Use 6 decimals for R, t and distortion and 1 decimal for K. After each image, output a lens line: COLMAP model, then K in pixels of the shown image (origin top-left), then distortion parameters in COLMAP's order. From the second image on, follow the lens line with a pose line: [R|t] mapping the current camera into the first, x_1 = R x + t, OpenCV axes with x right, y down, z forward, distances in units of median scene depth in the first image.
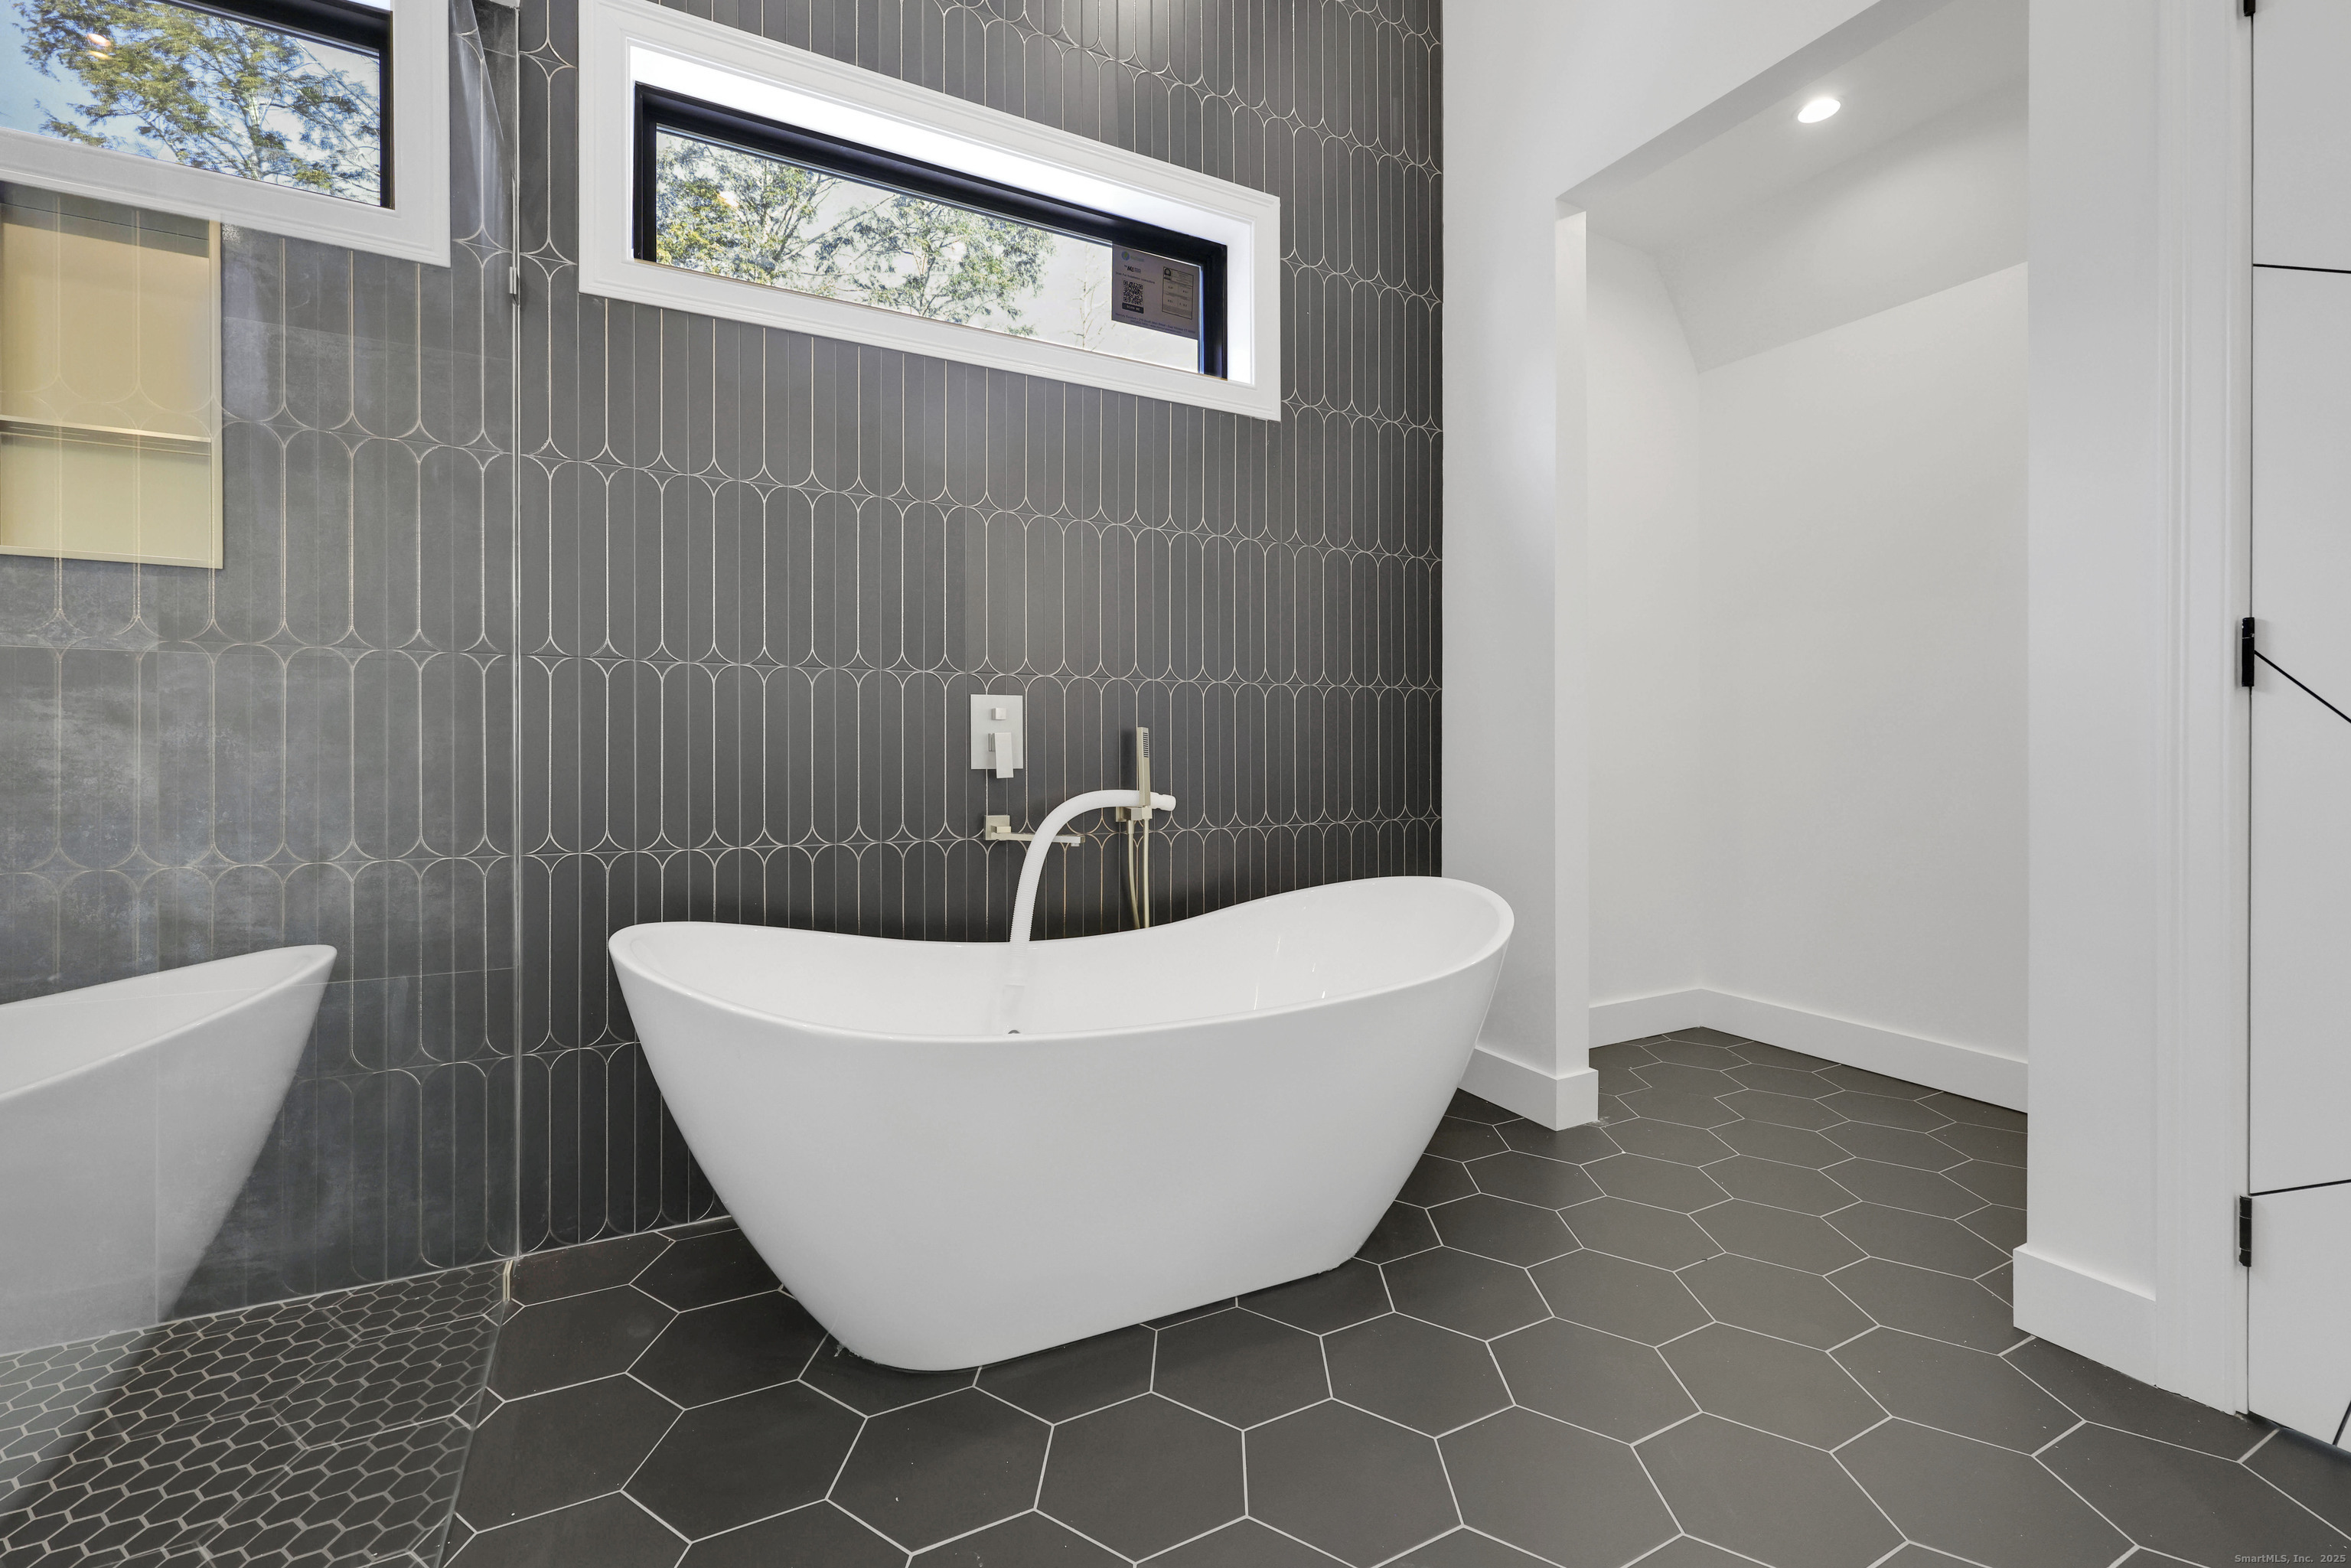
lens RADIAL K [[963.9, 0, 1151.6], [0, 963.9, 761.0], [0, 0, 1]] dist [-0.008392, -0.000176]
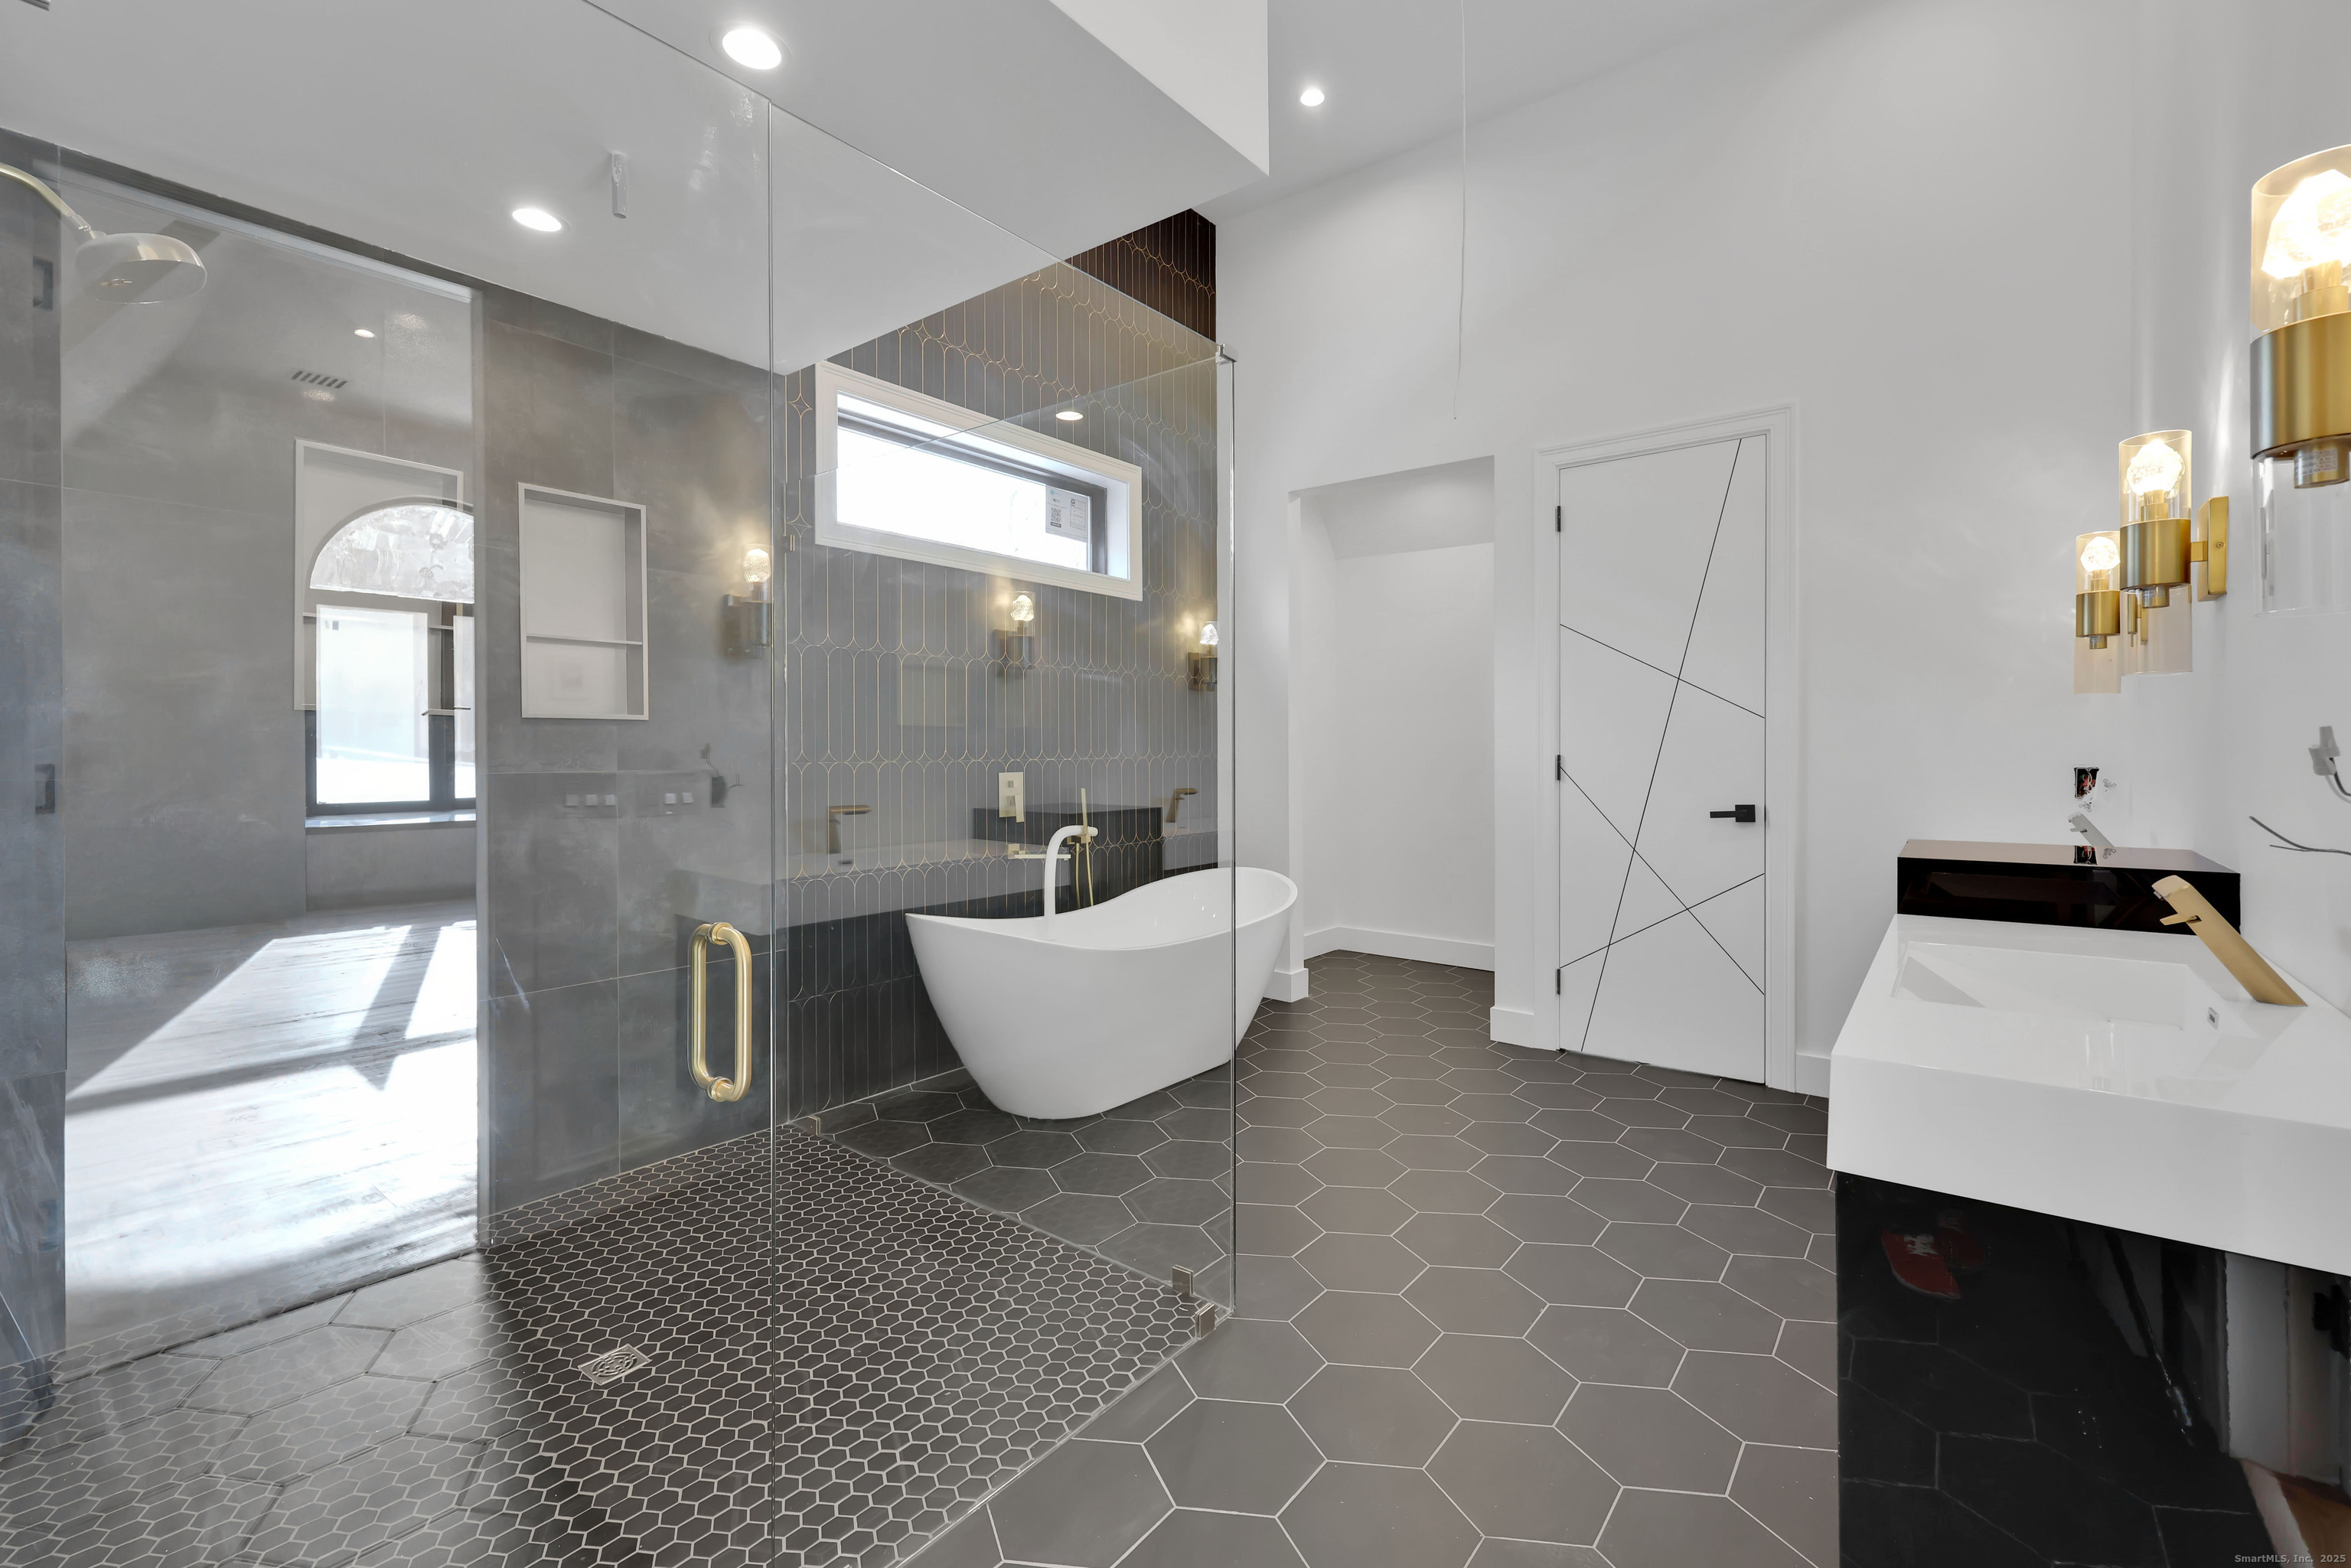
lens RADIAL K [[963.9, 0, 1151.6], [0, 963.9, 761.0], [0, 0, 1]] dist [-0.008392, -0.000176]
pose [[0.920160, -0.007069, 0.391479, -0.587075], [0.006016, 0.999974, 0.003916, -0.092349], [-0.391497, -0.001248, 0.920179, -0.635925]]
